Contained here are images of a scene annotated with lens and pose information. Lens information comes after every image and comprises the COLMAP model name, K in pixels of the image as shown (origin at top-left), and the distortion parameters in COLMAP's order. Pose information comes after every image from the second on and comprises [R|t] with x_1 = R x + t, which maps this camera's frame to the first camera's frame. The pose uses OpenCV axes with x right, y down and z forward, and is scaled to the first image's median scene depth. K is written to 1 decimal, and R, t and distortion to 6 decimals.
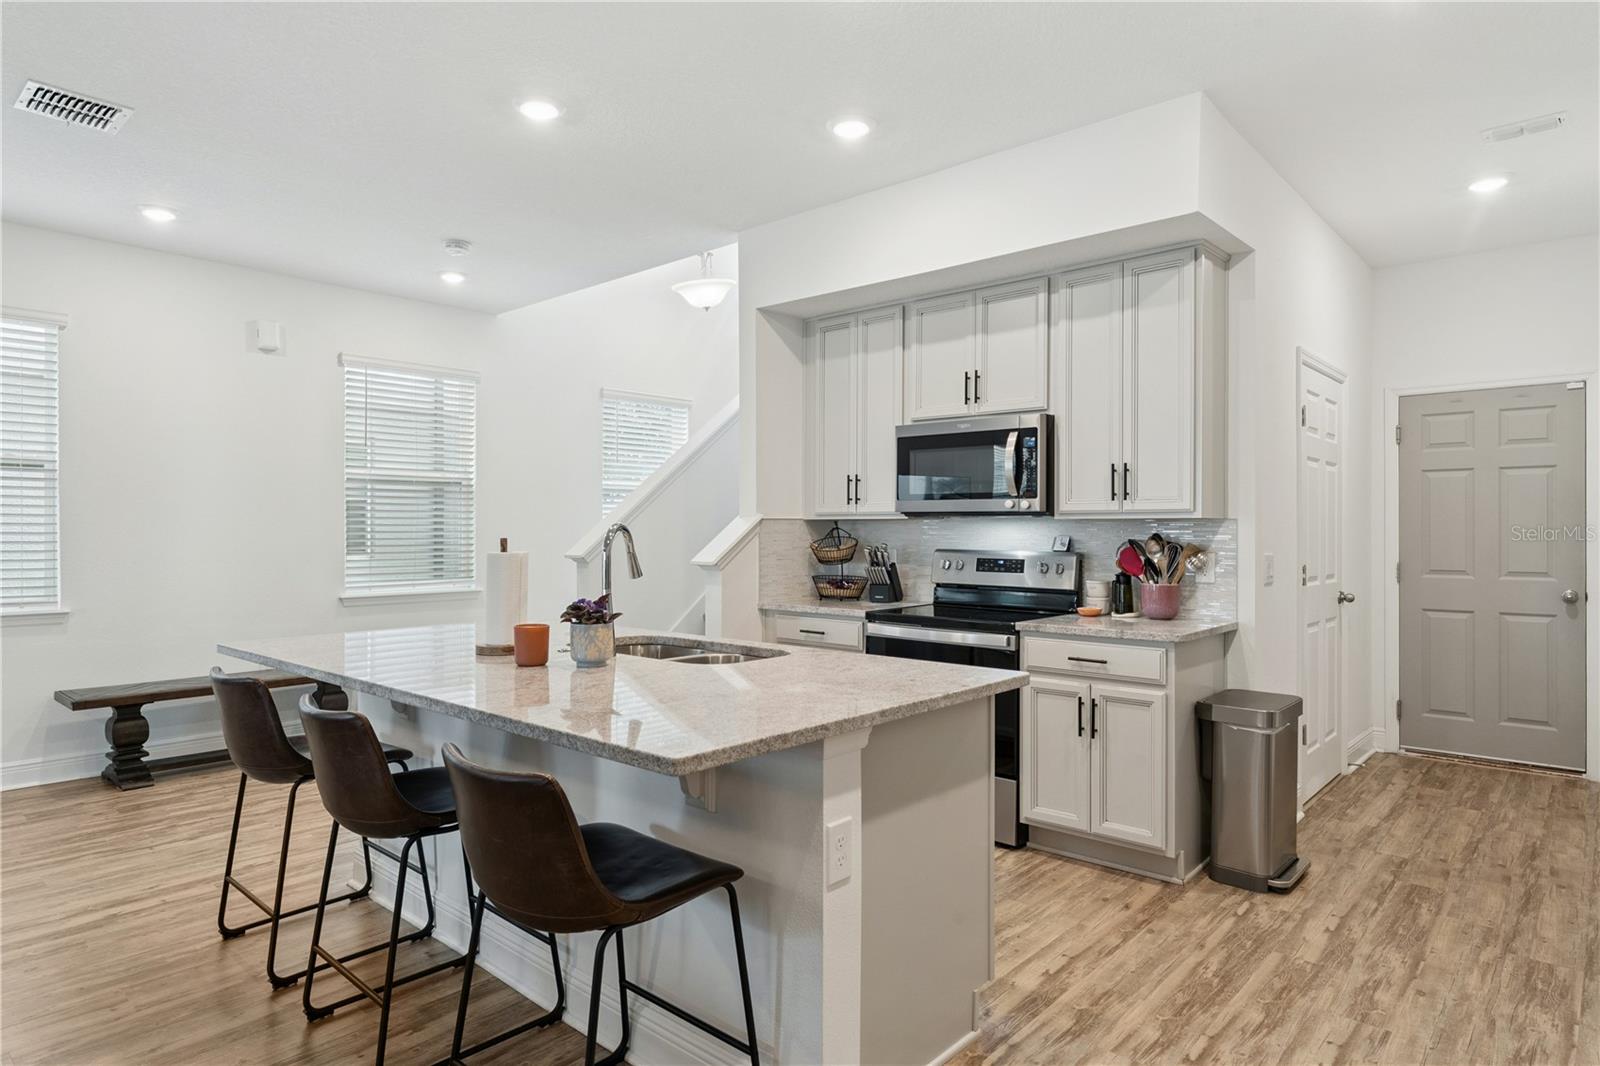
lens RADIAL K [[908.3, 0, 795.1], [0, 908.3, 529.8], [0, 0, 1]] dist [0.003834, 0.000108]
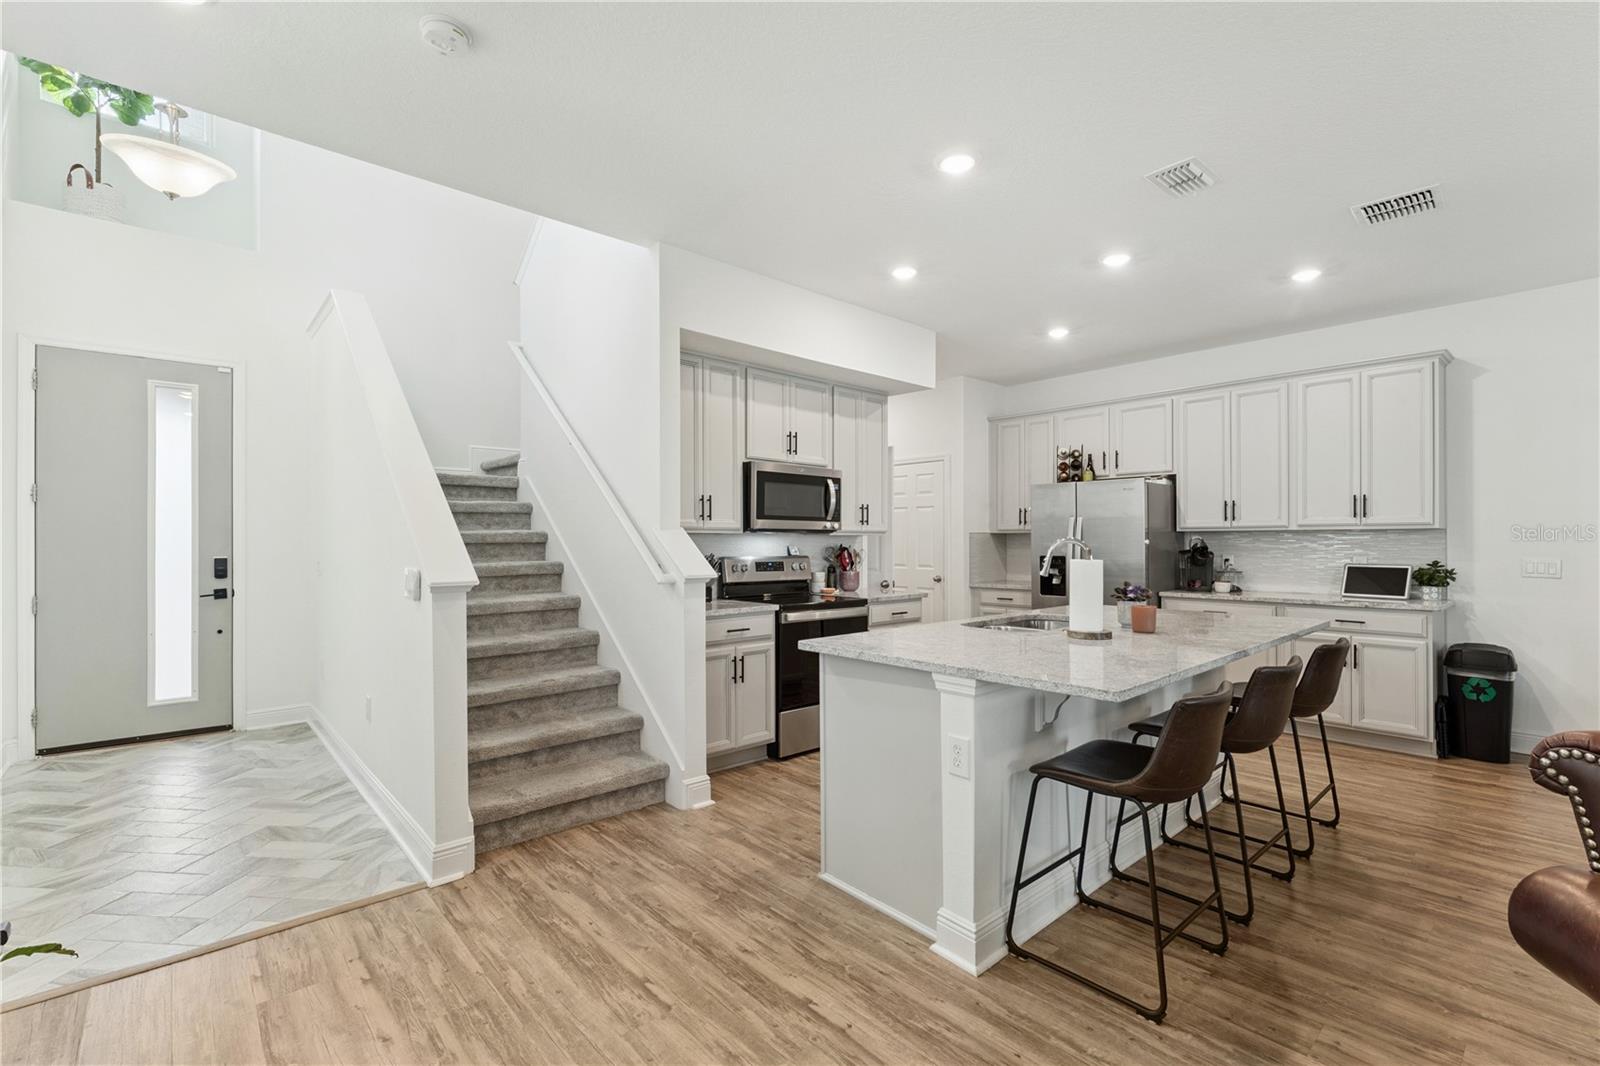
lens RADIAL K [[710.5, 0, 807.9], [0, 710.5, 538.1], [0, 0, 1]] dist [-0.003716, -0.000806]
pose [[0.094843, 0.008476, 0.995456, -1.092185], [0.006590, 0.999936, -0.009142, 0.005844], [-0.995470, 0.007427, 0.094781, 1.027702]]
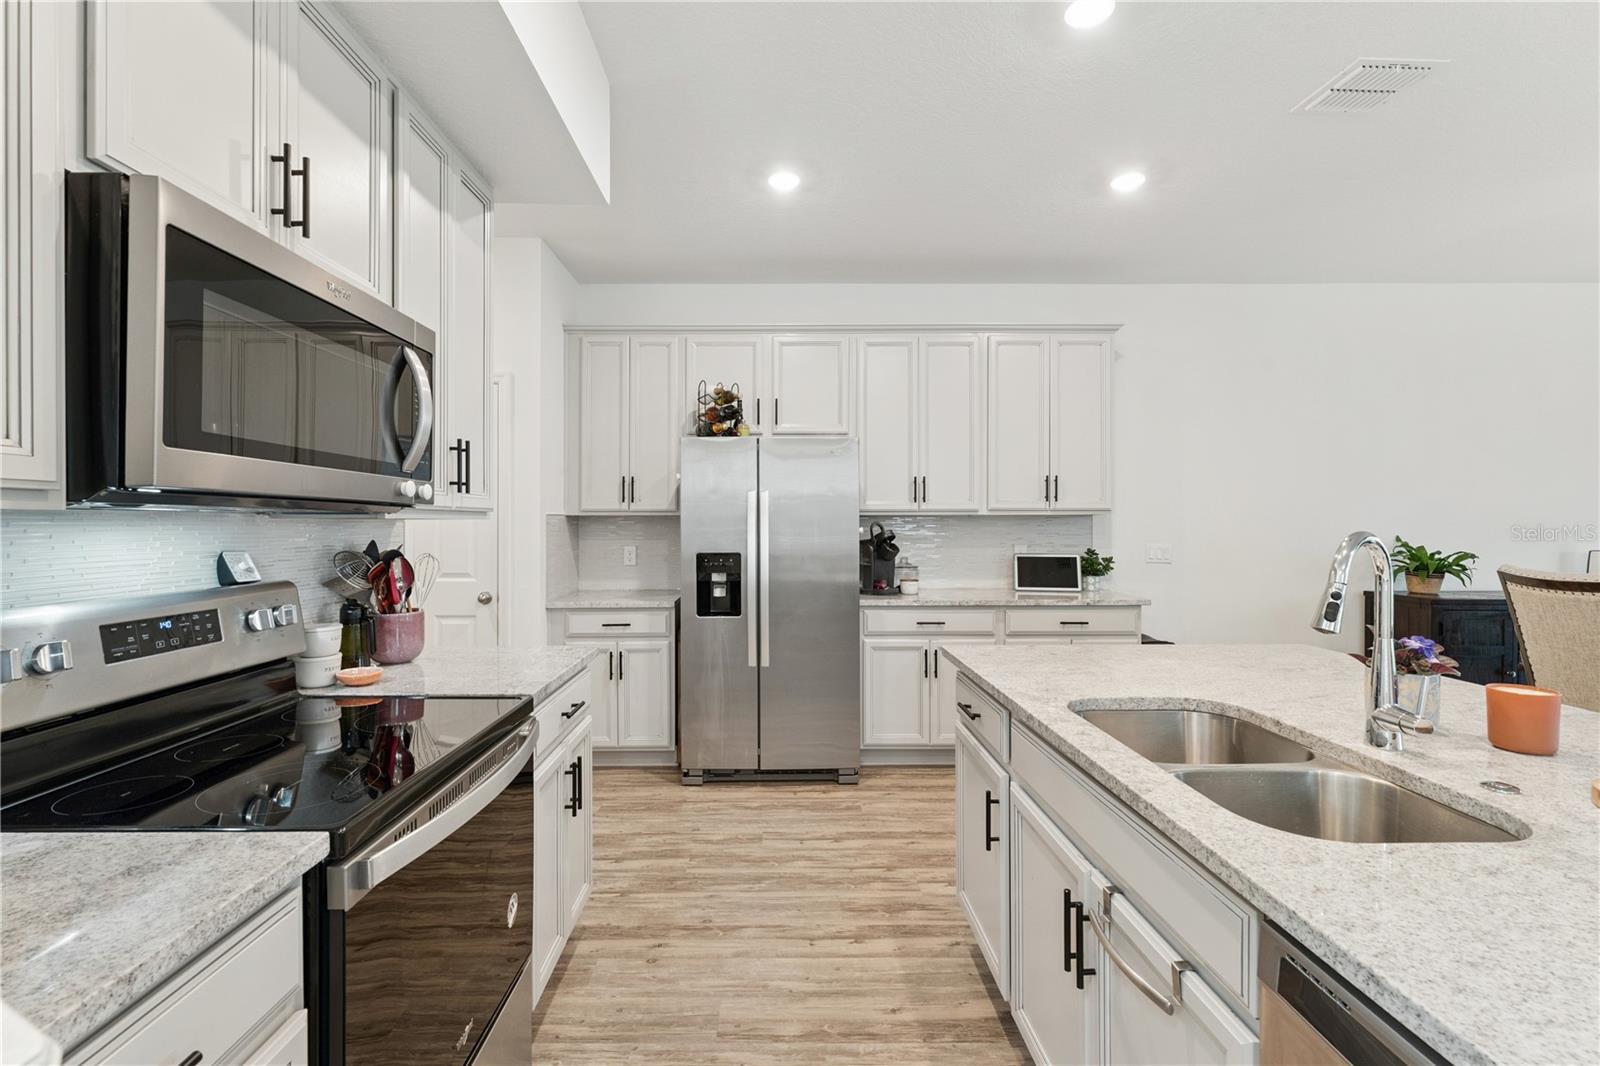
lens RADIAL K [[710.5, 0, 778.8], [0, 710.5, 520.5], [0, 0, 1]] dist [-0.003716, -0.000806]
pose [[-0.667669, 0.006079, 0.744433, -0.222077], [0.007726, 0.999969, -0.001237, -0.008980], [-0.744418, 0.004926, -0.667696, 1.240090]]
